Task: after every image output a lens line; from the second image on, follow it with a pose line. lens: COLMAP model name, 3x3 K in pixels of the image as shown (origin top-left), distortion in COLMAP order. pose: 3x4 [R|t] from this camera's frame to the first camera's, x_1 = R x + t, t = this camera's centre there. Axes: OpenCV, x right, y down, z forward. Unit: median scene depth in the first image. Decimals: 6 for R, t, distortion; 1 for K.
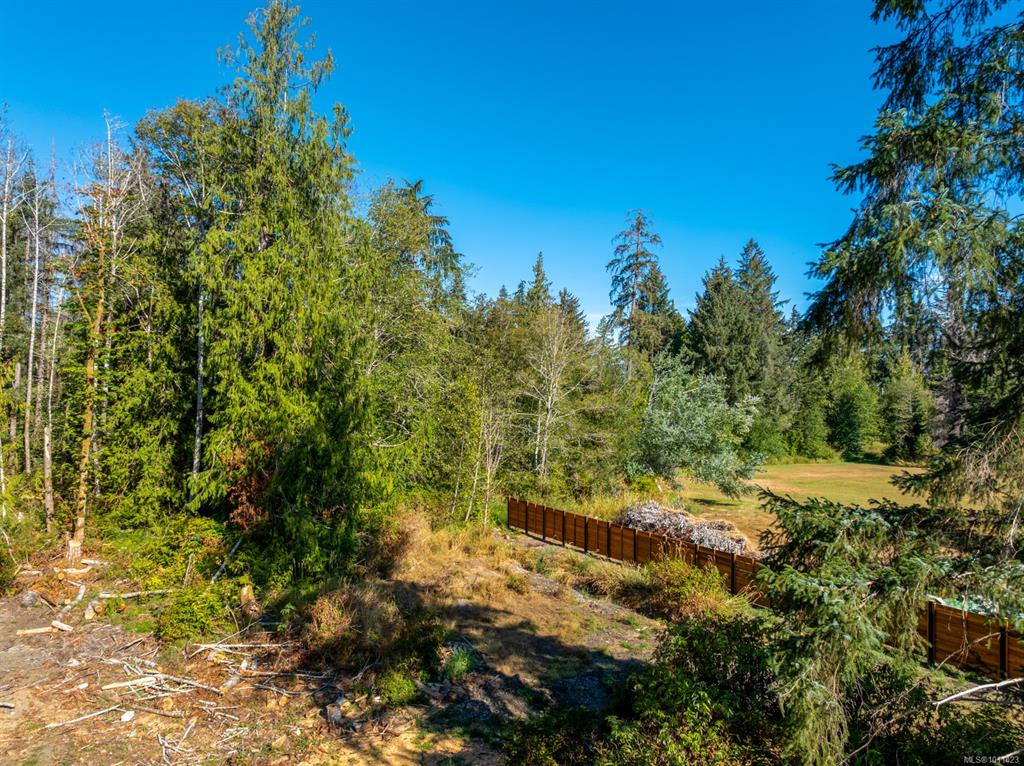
lens RADIAL K [[726.7, 0, 512.0], [0, 726.7, 383.0], [0, 0, 1]] dist [-0.043333, 0.003879]
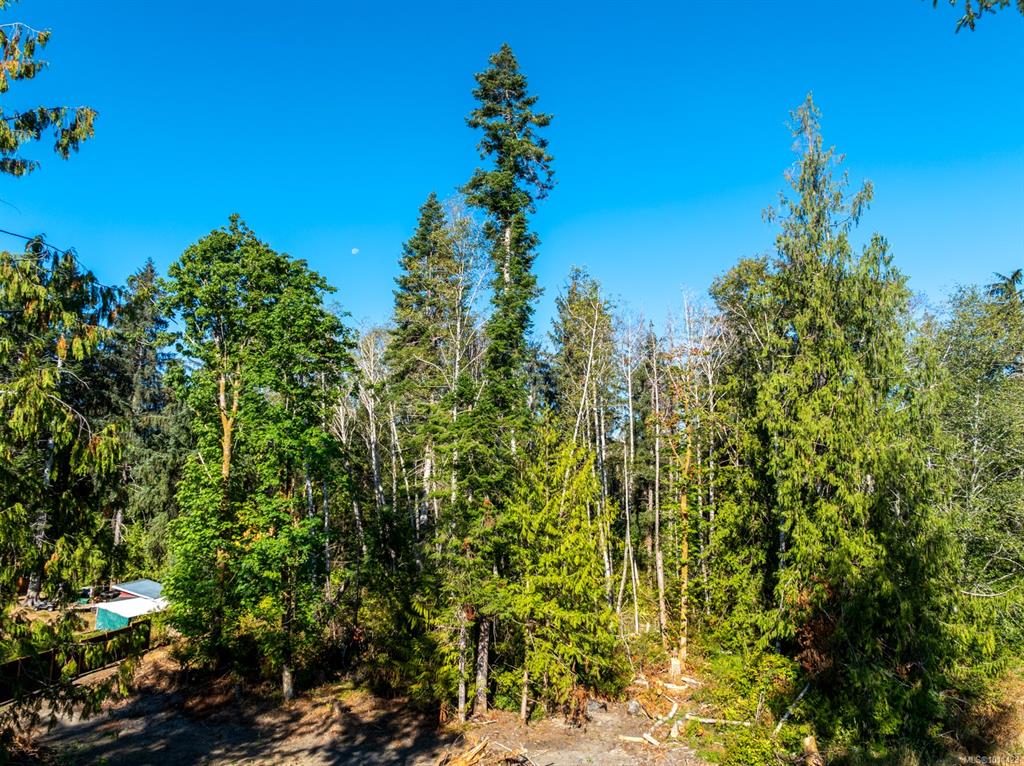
lens RADIAL K [[735.6, 0, 512.0], [0, 735.6, 383.0], [0, 0, 1]] dist [-0.008236, -0.007243]
pose [[0.660836, -0.121848, -0.740573, 0.142425], [0.026575, 0.989913, -0.139159, -0.060725], [0.750059, 0.072281, 0.657409, -0.010740]]
